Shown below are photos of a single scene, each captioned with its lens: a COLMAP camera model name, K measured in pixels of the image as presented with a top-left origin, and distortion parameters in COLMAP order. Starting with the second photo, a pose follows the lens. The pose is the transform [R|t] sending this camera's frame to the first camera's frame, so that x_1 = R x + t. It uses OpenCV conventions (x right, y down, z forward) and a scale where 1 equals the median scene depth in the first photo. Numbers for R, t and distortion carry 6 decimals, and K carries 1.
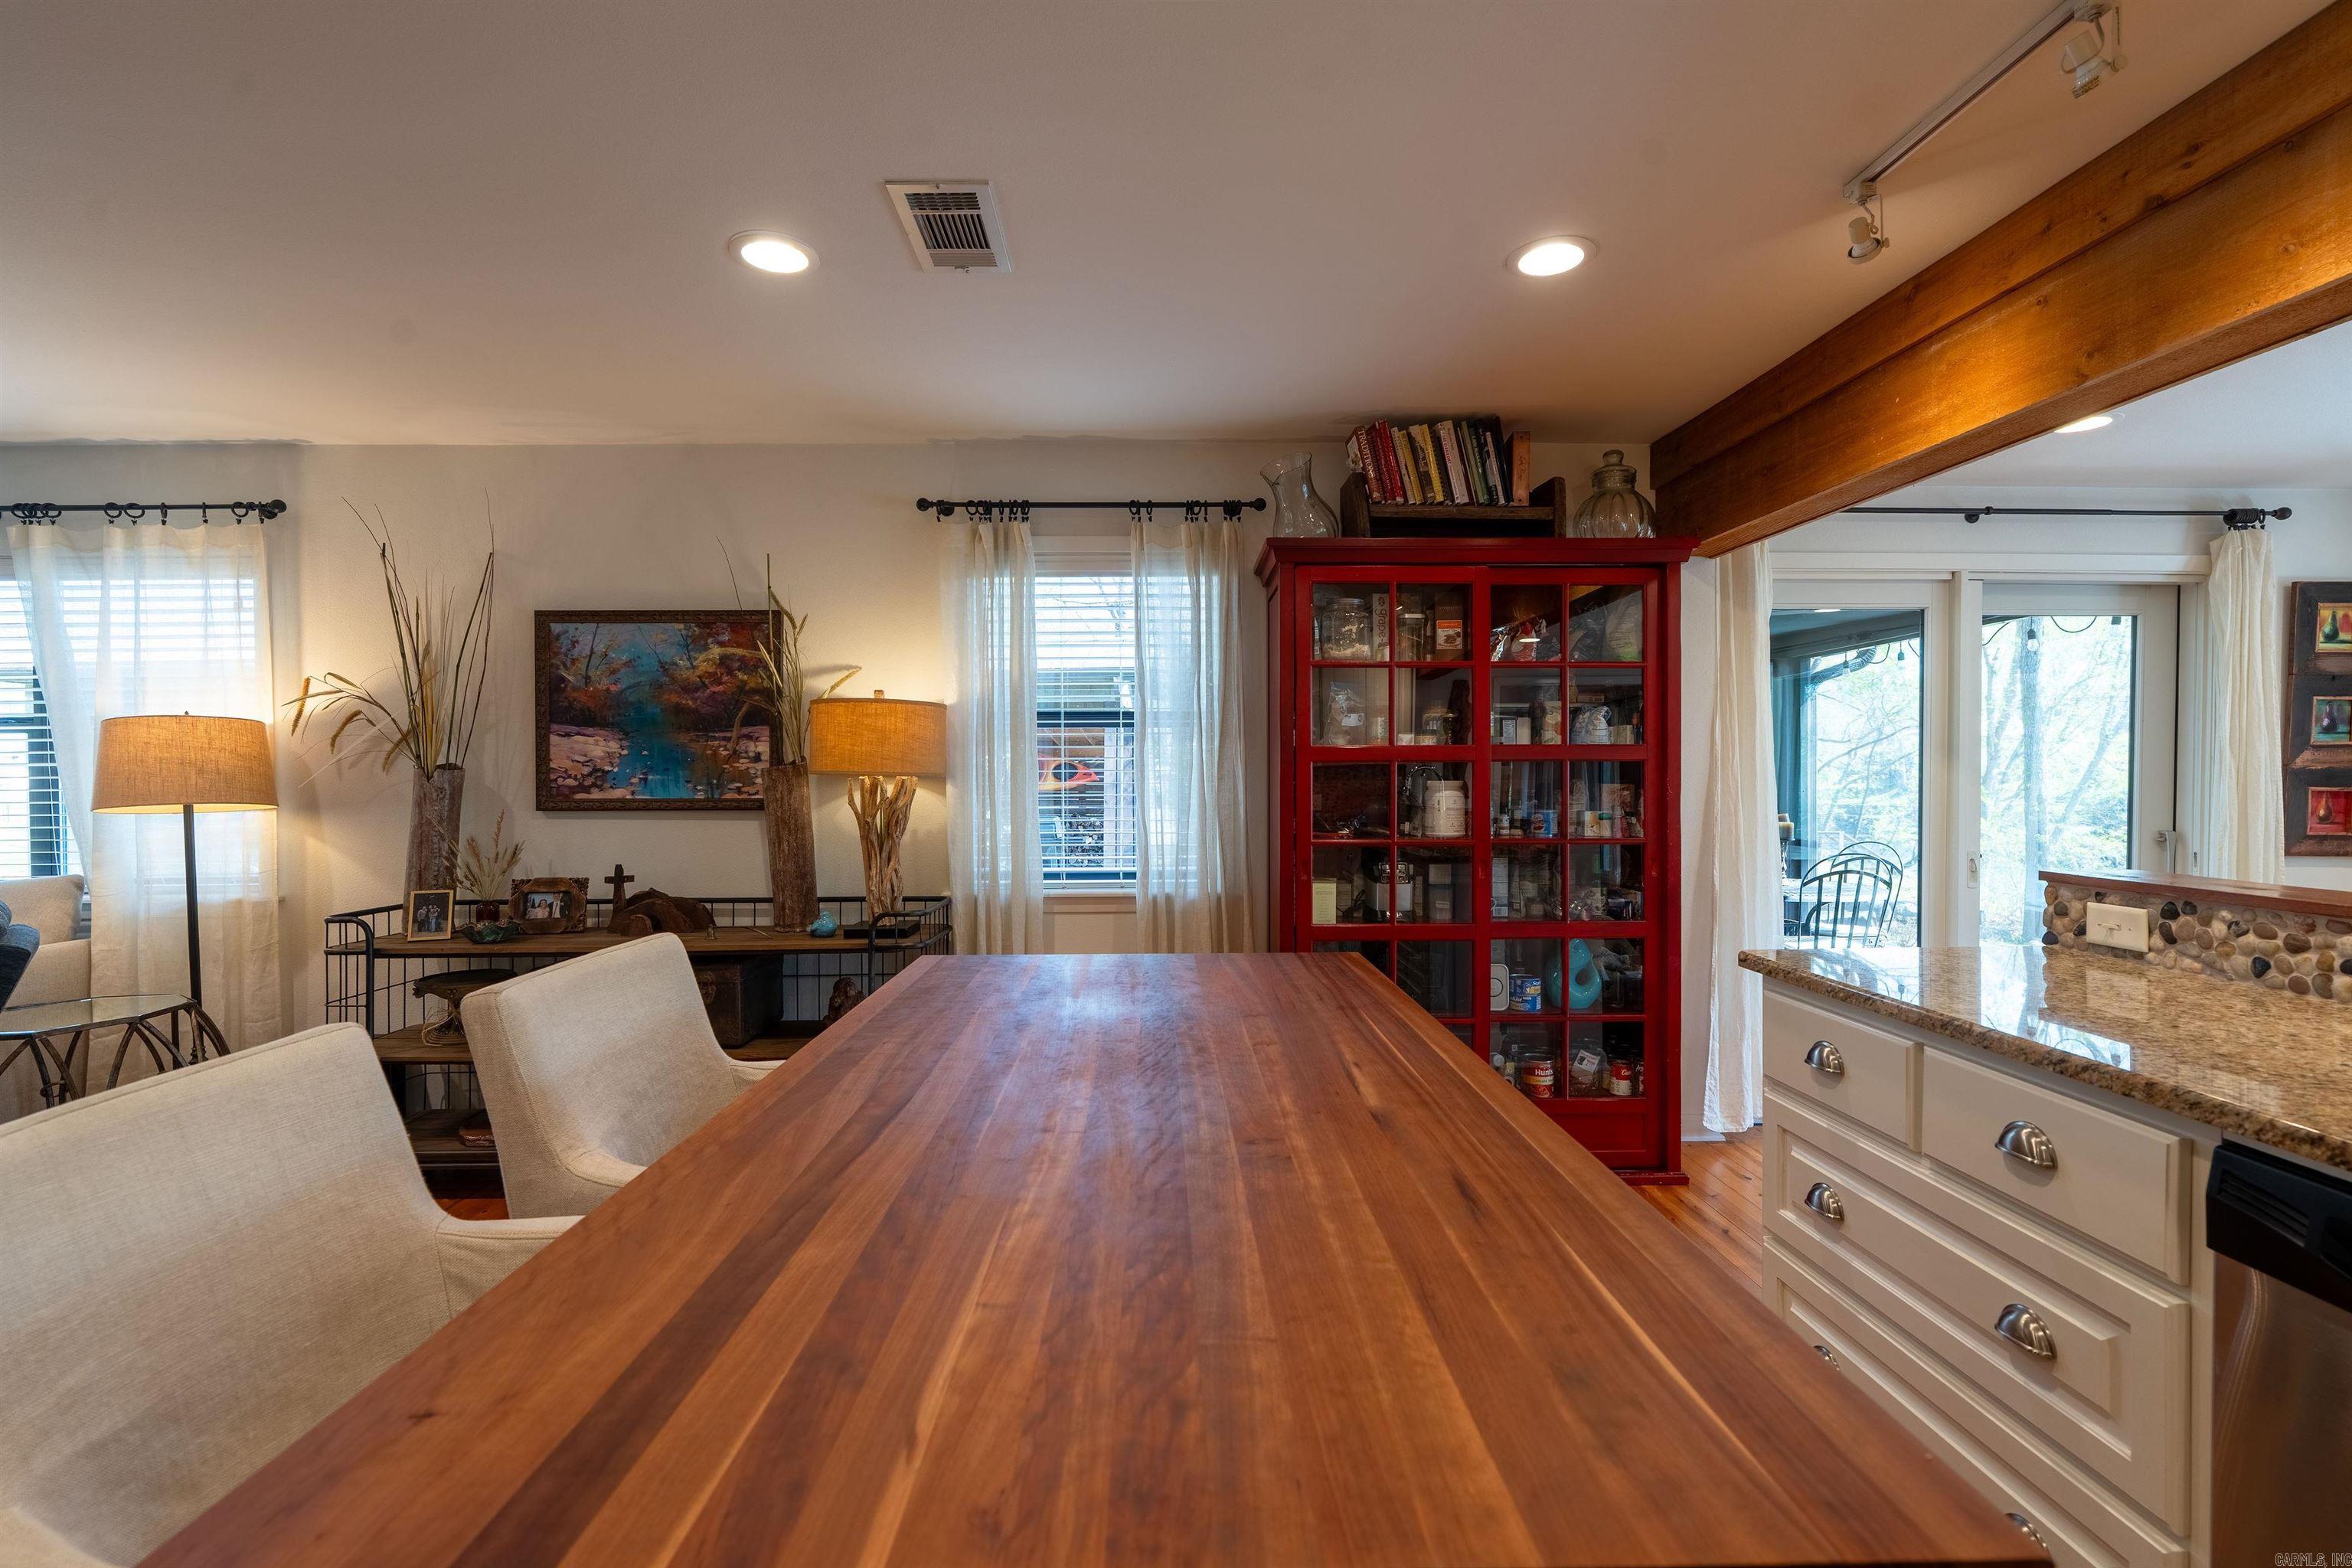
lens RADIAL K [[1056.0, 0, 1165.5], [0, 1056.0, 785.0], [0, 0, 1]] dist [-0.008403, 0.003411]
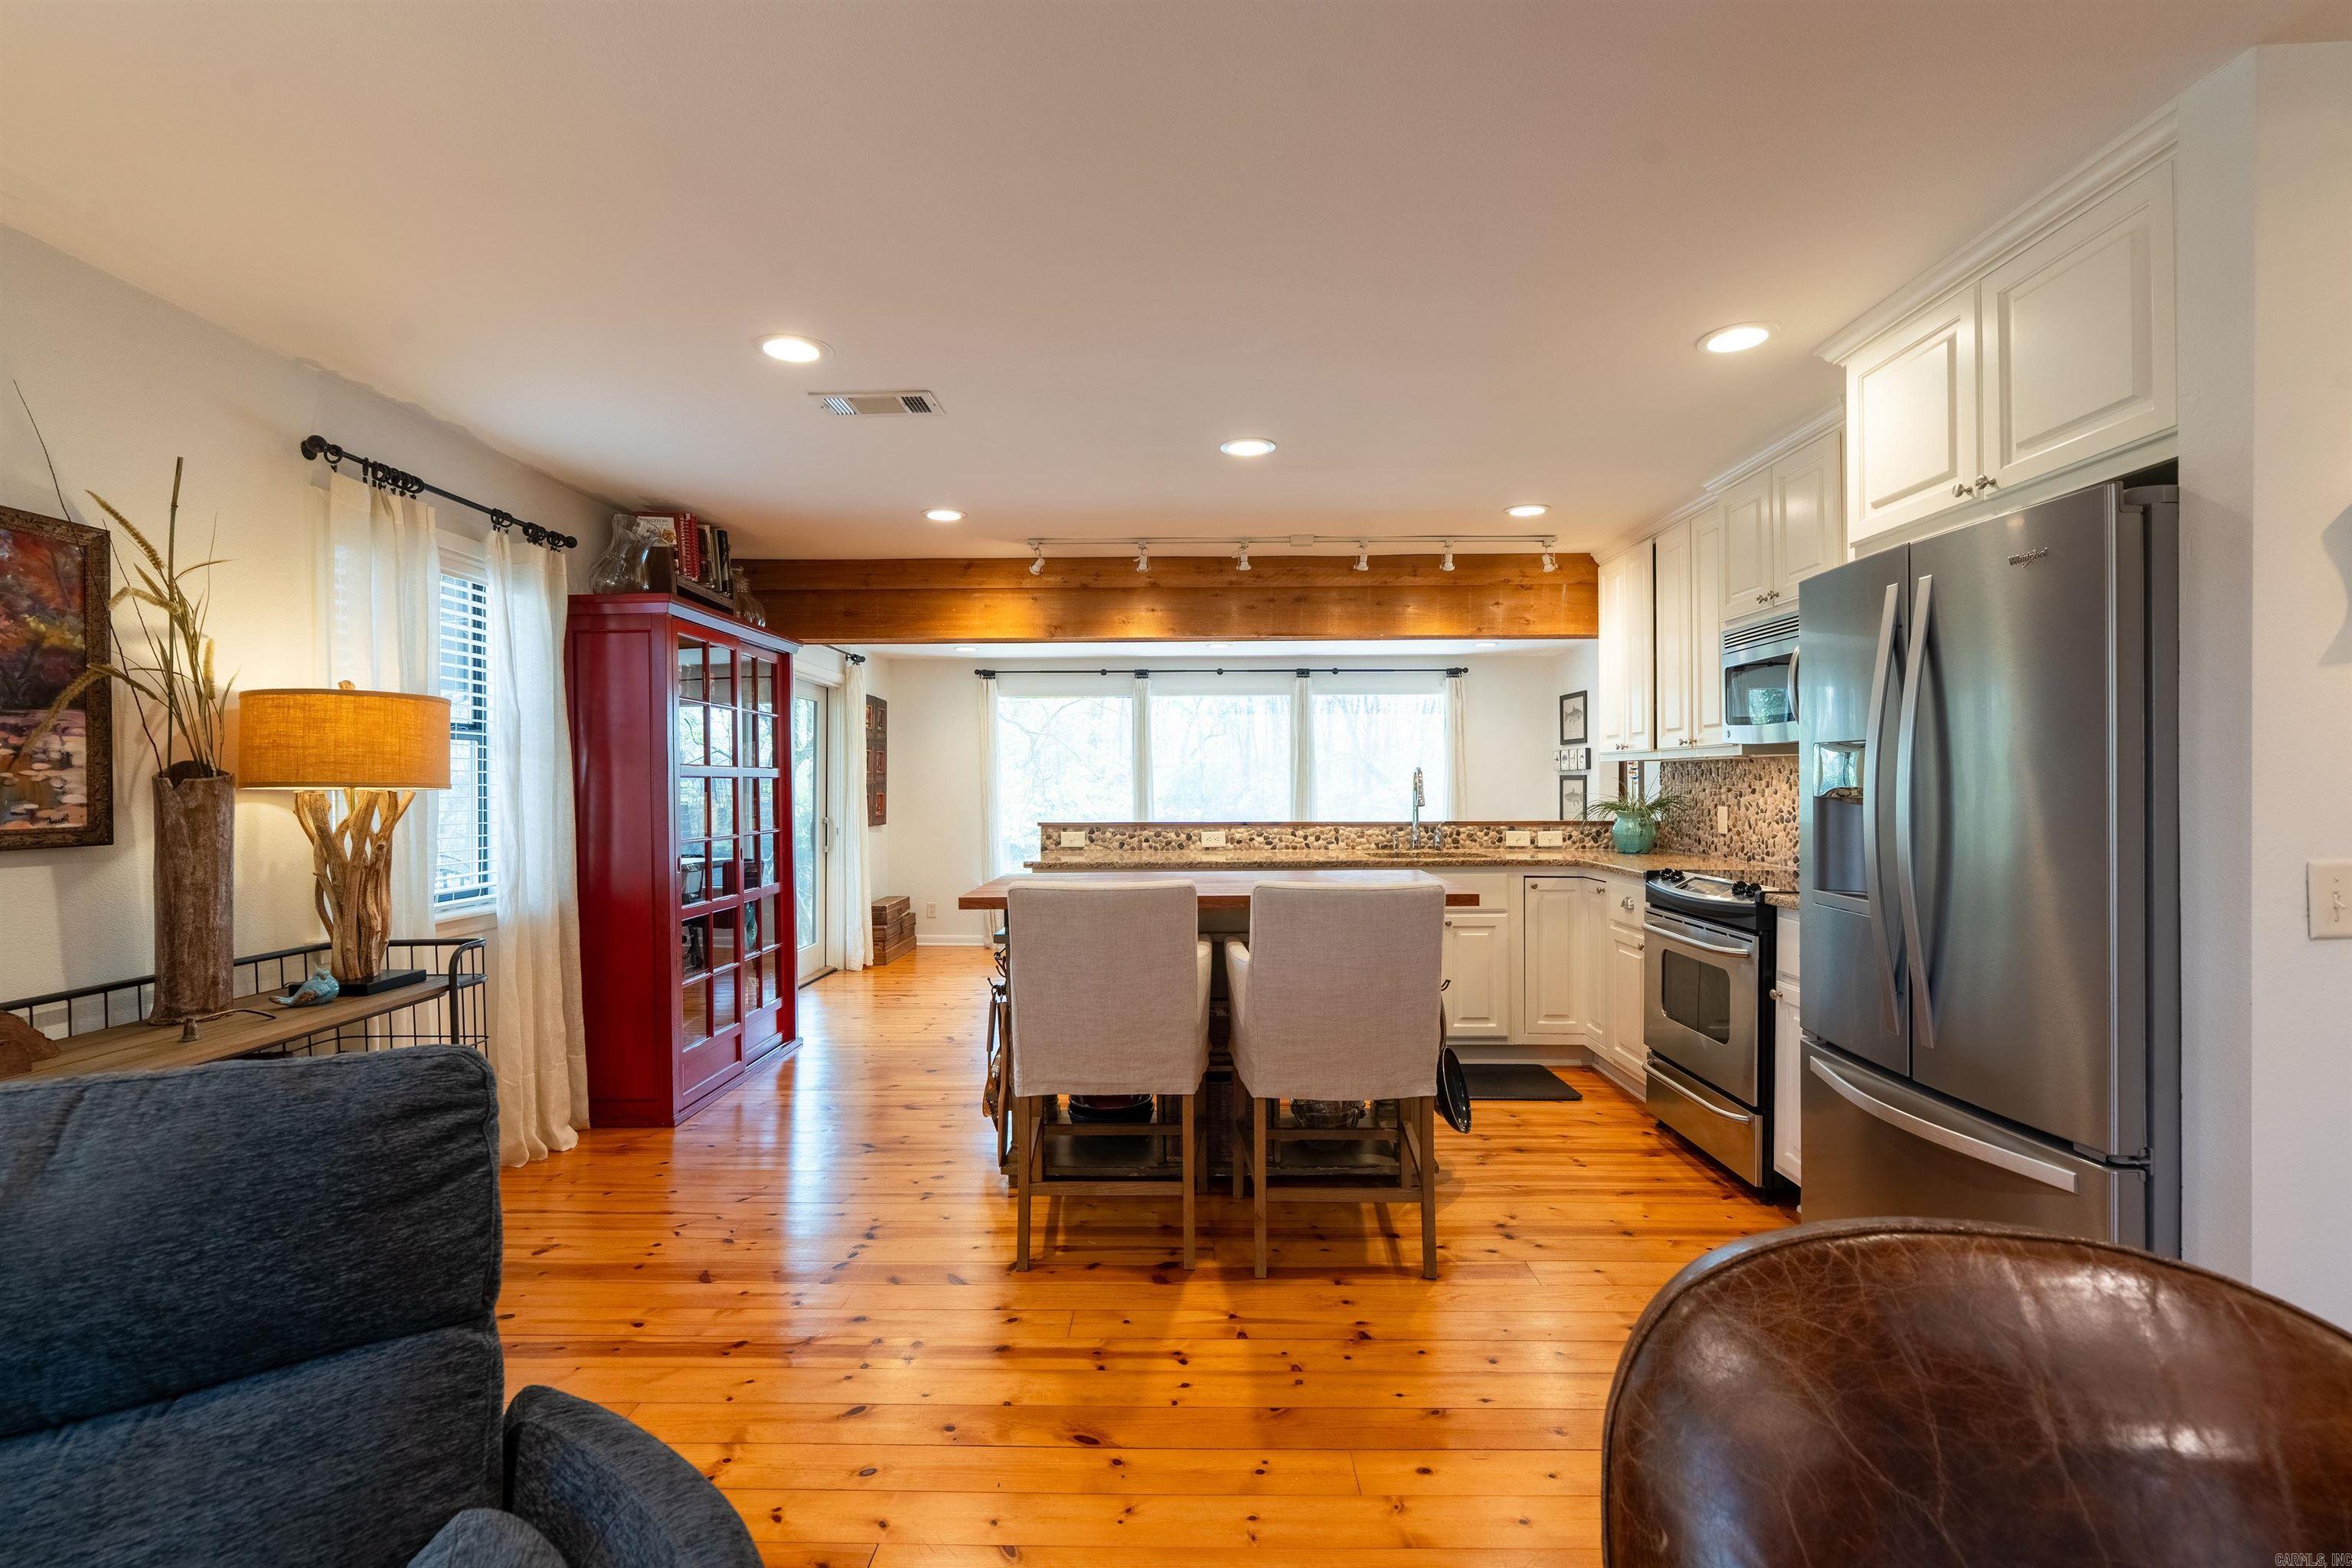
lens RADIAL K [[1056.0, 0, 1180.8], [0, 1056.0, 779.0], [0, 0, 1]] dist [-0.008403, 0.003411]
pose [[0.025377, 0.006881, 0.999654, -0.985855], [0.017361, 0.999822, -0.007323, 0.000242], [-0.999527, 0.017541, 0.025253, 0.339609]]
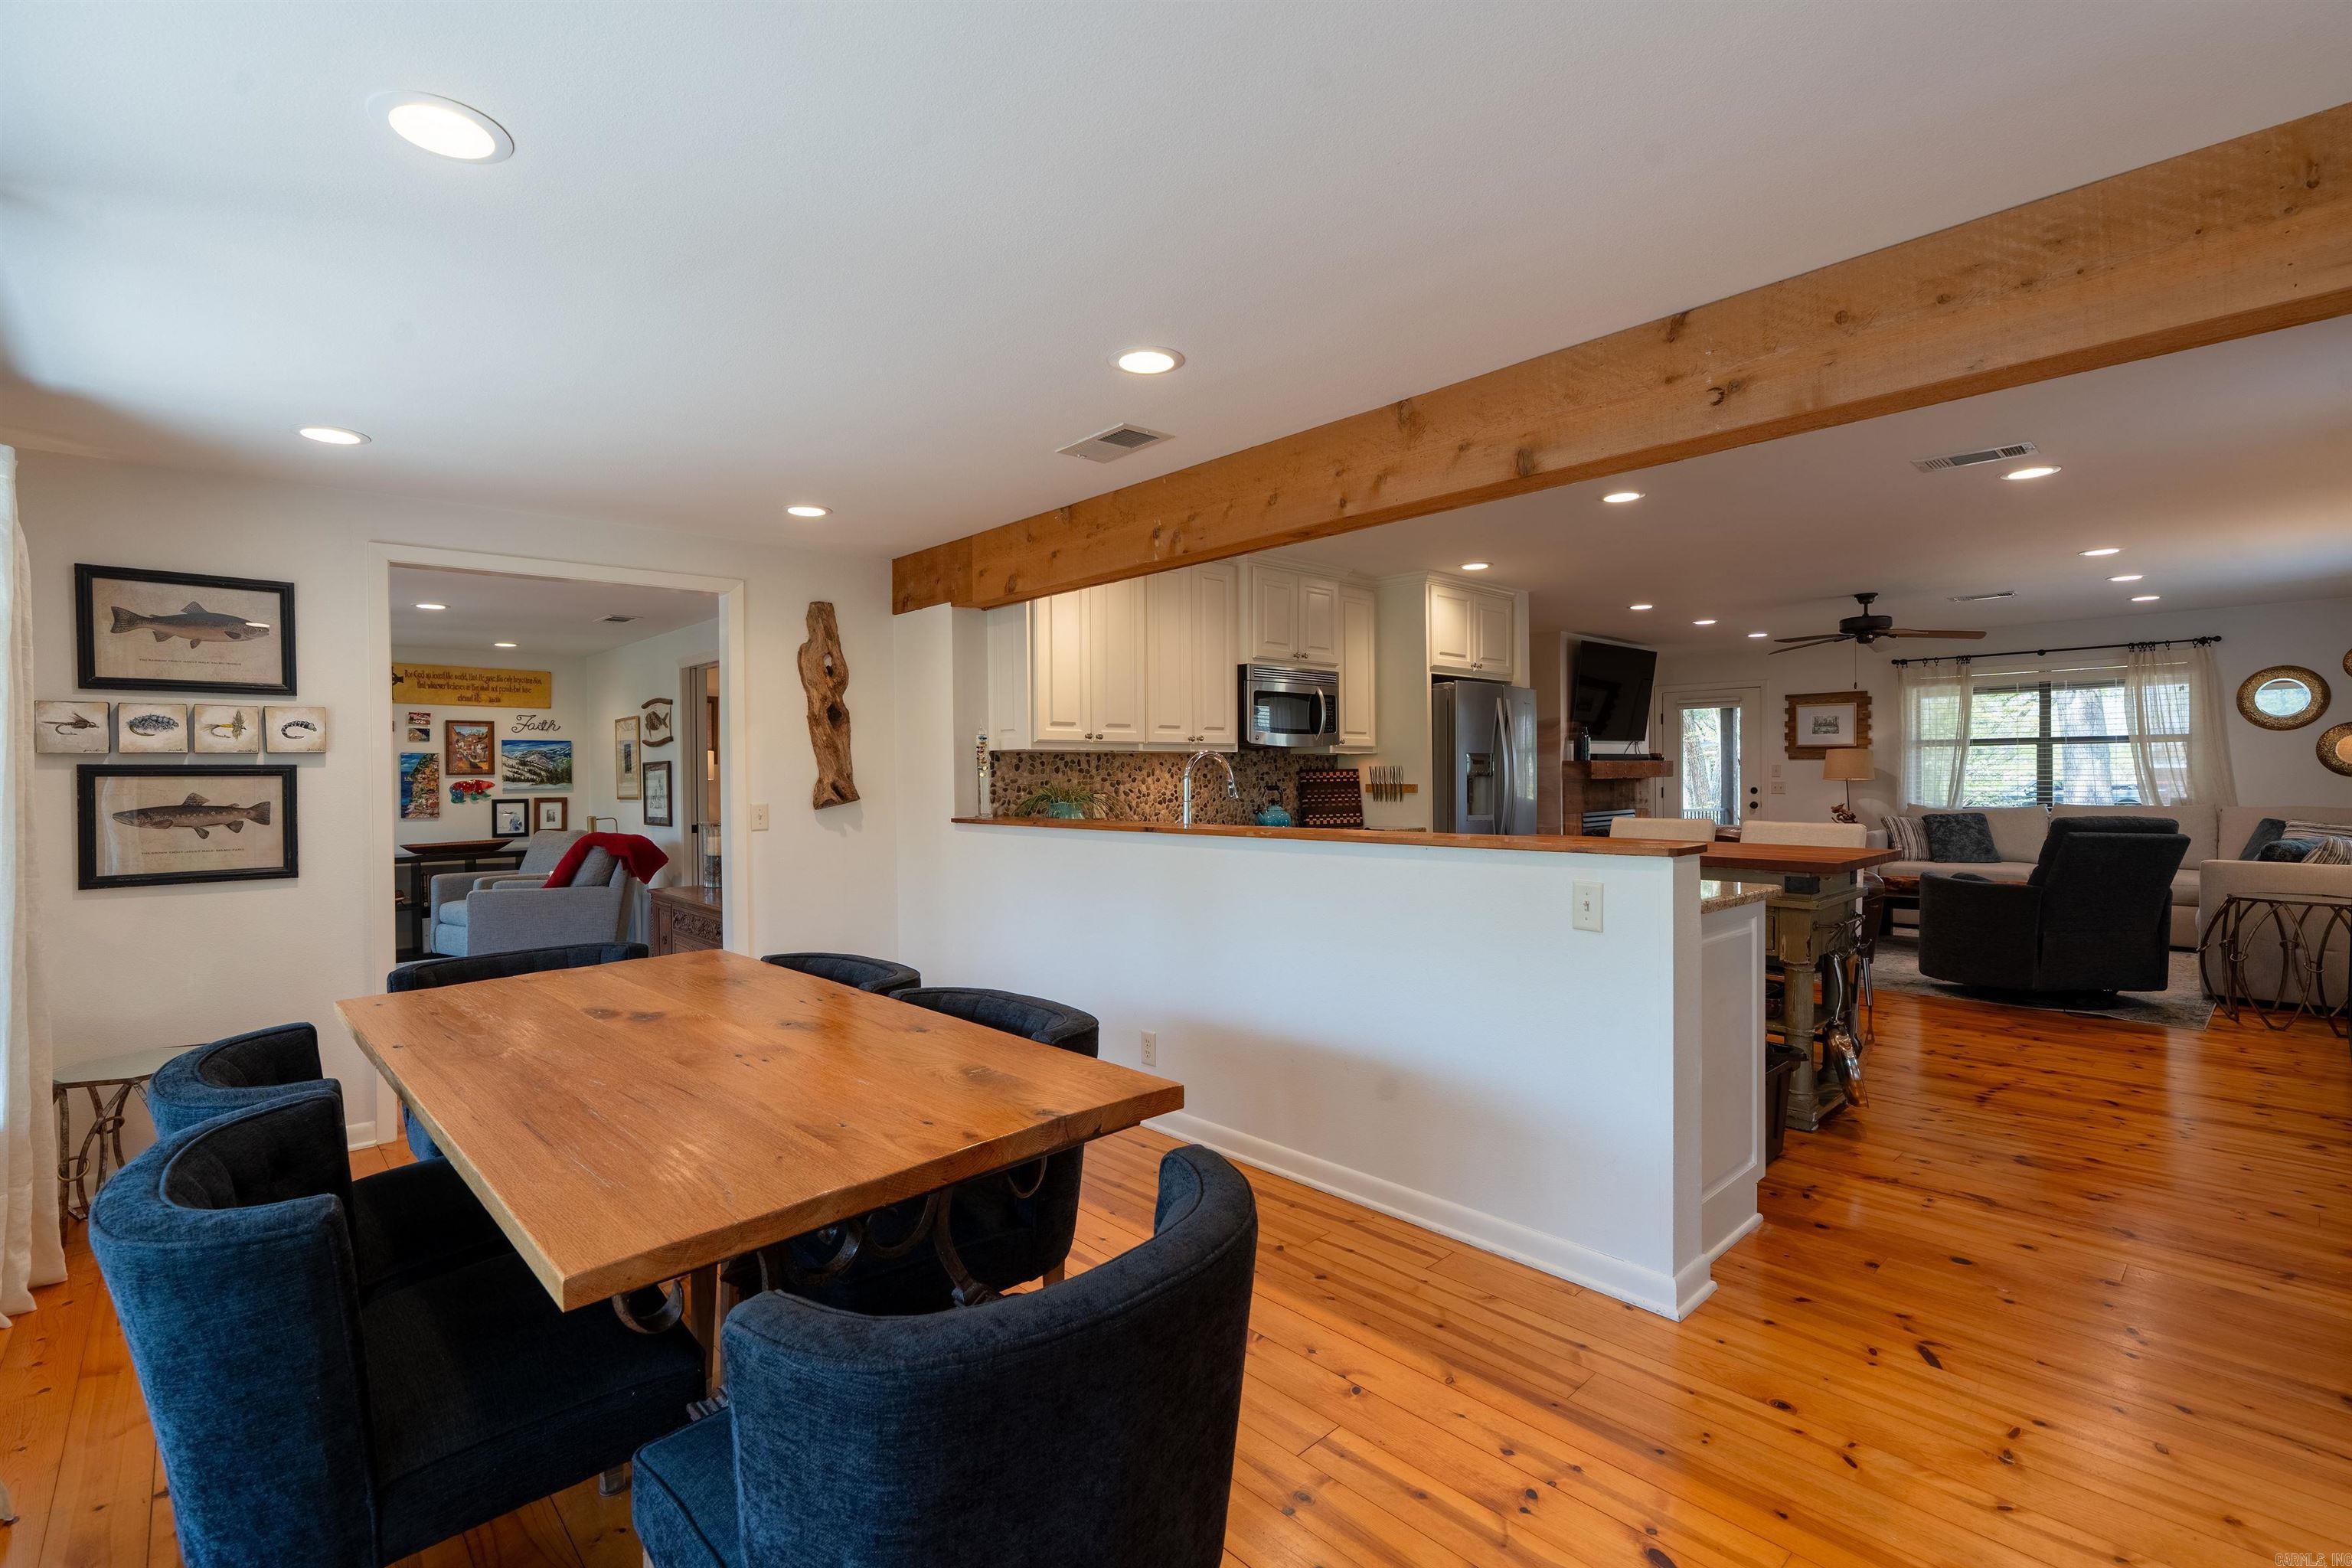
lens RADIAL K [[1056.0, 0, 1166.6], [0, 1056.0, 783.0], [0, 0, 1]] dist [-0.008403, 0.003411]
pose [[-0.742166, 0.016465, -0.670013, 1.221305], [0.002622, 0.999762, 0.021664, -0.011092], [0.670210, 0.014322, -0.742033, 0.855090]]
